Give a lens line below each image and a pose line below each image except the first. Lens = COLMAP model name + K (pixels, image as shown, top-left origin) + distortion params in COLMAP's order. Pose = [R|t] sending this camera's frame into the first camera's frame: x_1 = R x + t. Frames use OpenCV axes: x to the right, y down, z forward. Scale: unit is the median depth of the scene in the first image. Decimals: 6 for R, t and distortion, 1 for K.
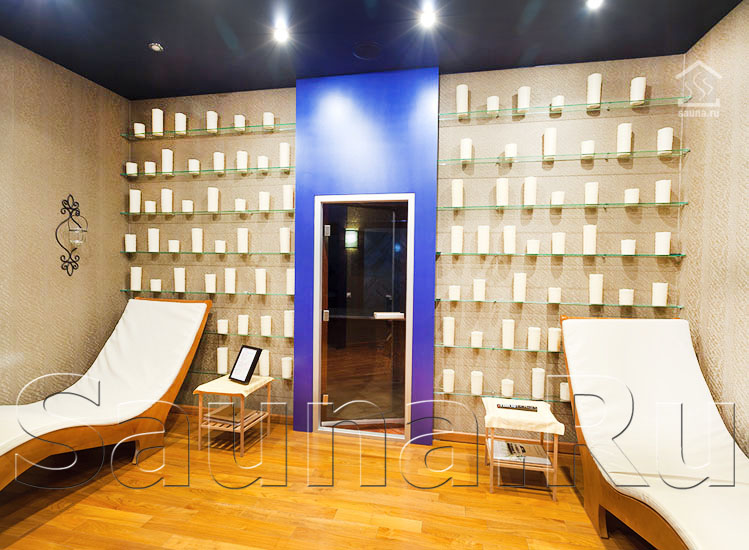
lens RADIAL K [[397.1, 0, 374.5], [0, 397.1, 275.0], [0, 0, 1]] dist [0.002877, 0.001192]
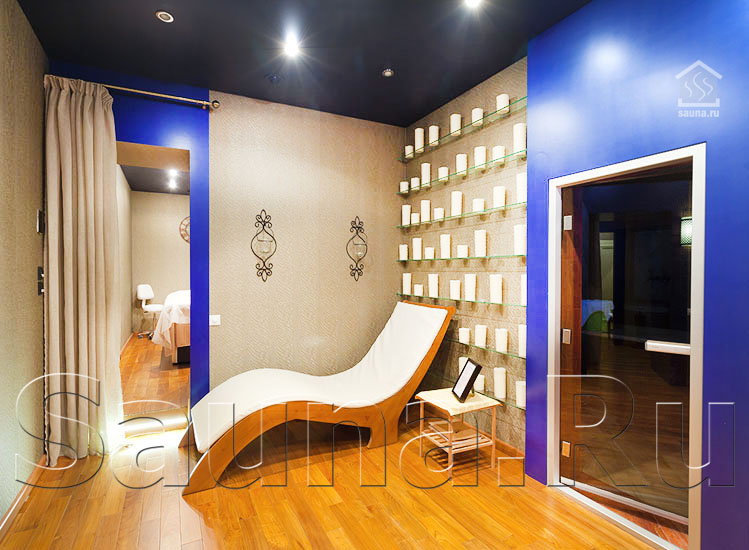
lens RADIAL K [[393.1, 0, 374.5], [0, 393.1, 275.0], [0, 0, 1]] dist [-0.001659, 0.000284]
pose [[0.635880, -0.004812, -0.771773, 0.212072], [-0.008482, 0.999877, -0.013222, -0.000467], [0.771742, 0.014954, 0.635760, 0.237479]]
